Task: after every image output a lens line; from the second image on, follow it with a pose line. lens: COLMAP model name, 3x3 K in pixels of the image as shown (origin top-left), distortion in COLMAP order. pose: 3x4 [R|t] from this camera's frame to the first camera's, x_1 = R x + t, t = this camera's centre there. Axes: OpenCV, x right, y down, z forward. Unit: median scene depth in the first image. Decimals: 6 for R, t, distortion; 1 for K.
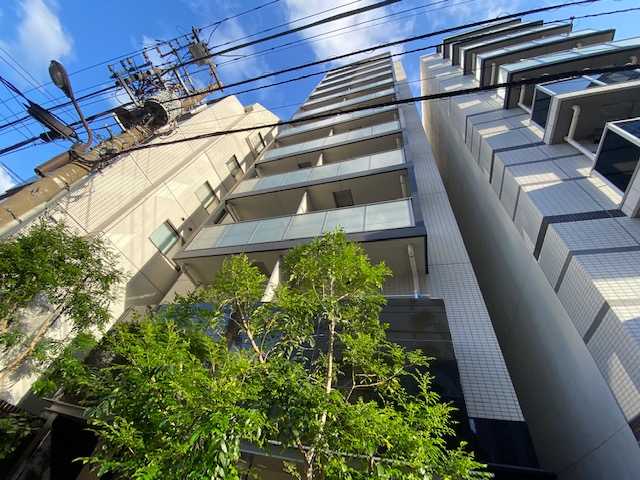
lens RADIAL K [[259.9, 0, 318.7], [0, 259.9, 240.8], [0, 0, 1]] dist [0.008151, -0.013597]
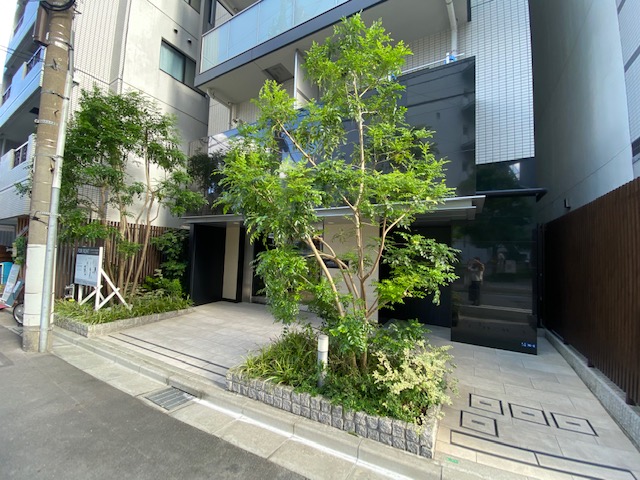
lens RADIAL K [[258.9, 0, 317.8], [0, 258.9, 239.6], [0, 0, 1]] dist [0.026549, -0.021645]
pose [[0.960663, -0.160572, -0.226589, 0.032562], [0.272605, 0.701023, 0.658979, -0.087294], [0.053031, -0.694827, 0.717220, -0.163681]]
